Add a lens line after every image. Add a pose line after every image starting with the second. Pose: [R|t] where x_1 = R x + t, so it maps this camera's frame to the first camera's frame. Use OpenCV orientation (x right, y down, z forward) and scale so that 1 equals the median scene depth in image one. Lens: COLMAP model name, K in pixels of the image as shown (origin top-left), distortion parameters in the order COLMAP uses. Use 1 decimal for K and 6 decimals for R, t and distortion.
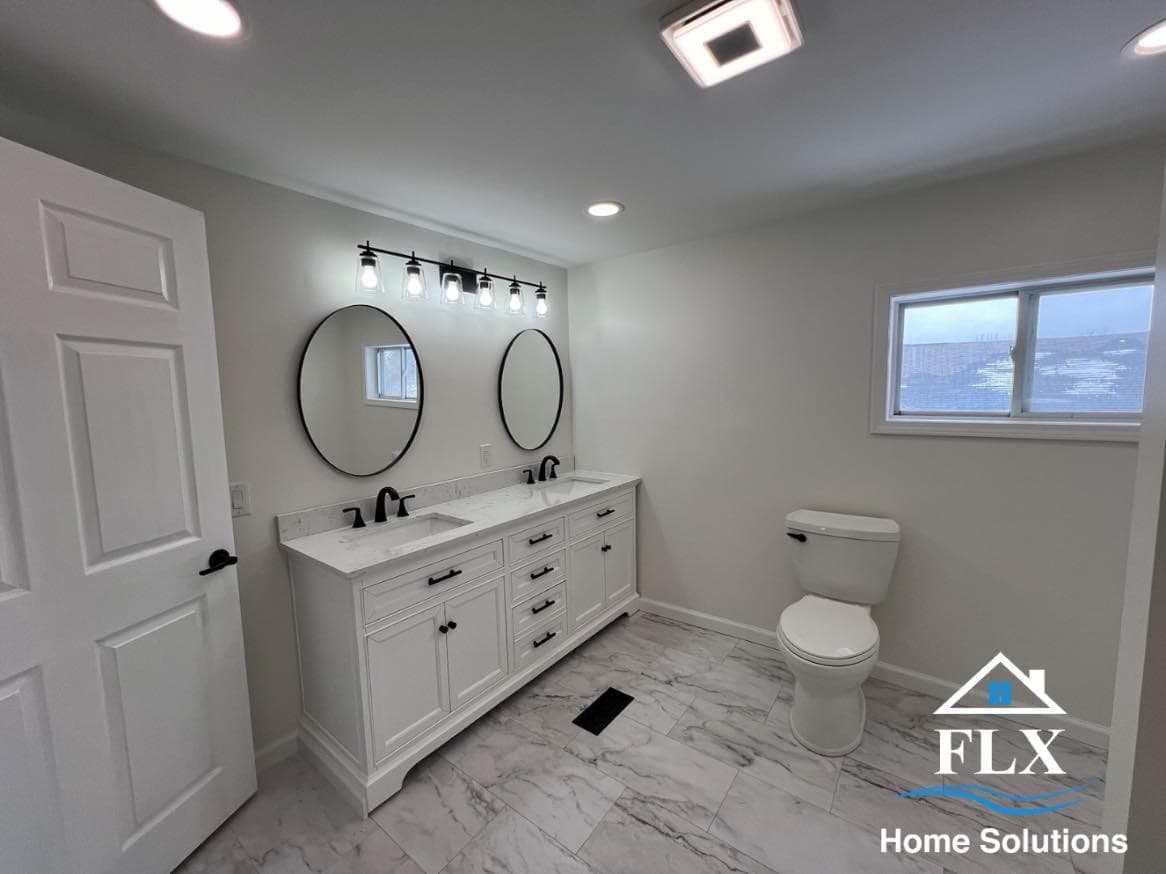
lens RADIAL K [[463.0, 0, 582.2], [0, 463.0, 436.6], [0, 0, 1]] dist [0.002833, -0.000097]
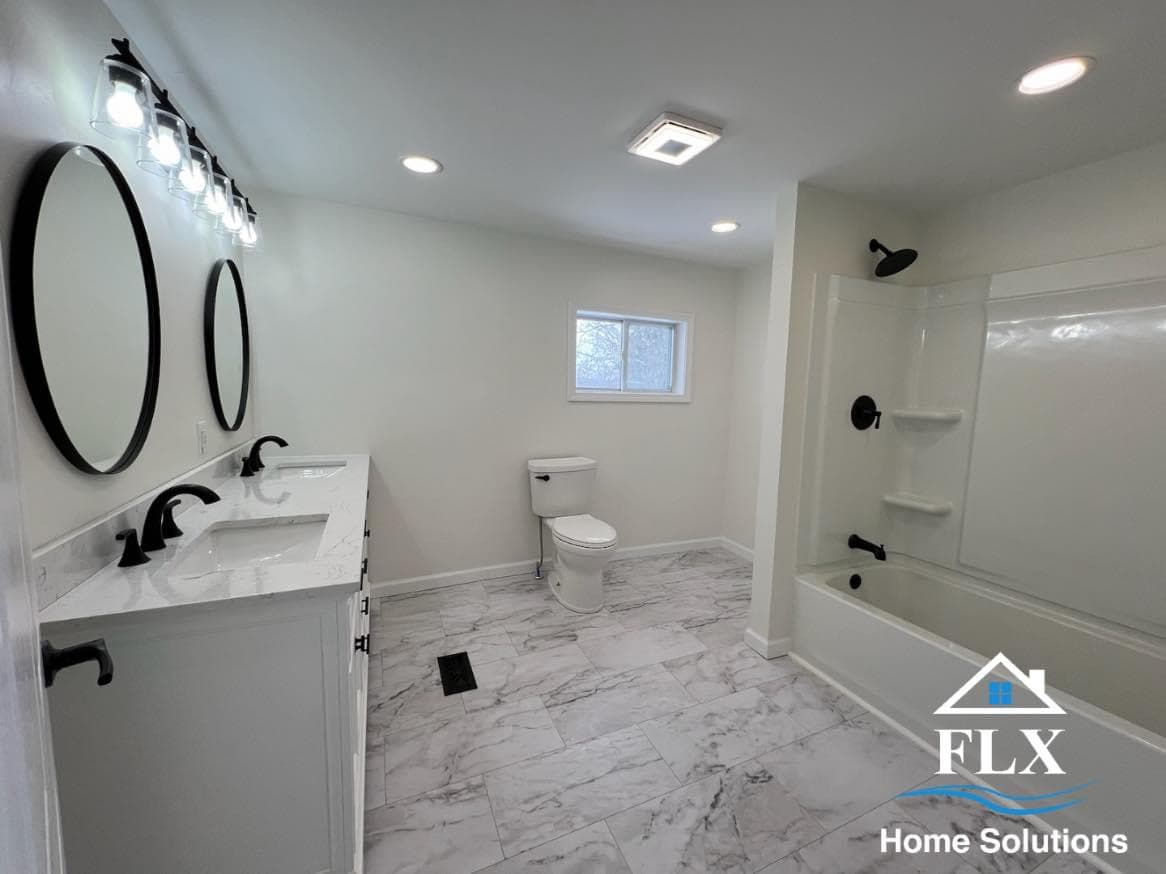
lens RADIAL K [[463.0, 0, 586.5], [0, 463.0, 434.0], [0, 0, 1]] dist [0.002833, -0.000097]
pose [[0.479270, -0.057679, 0.875770, -0.729525], [0.044765, 0.998146, 0.041242, 0.045192], [-0.876525, 0.019438, 0.480964, 0.277564]]
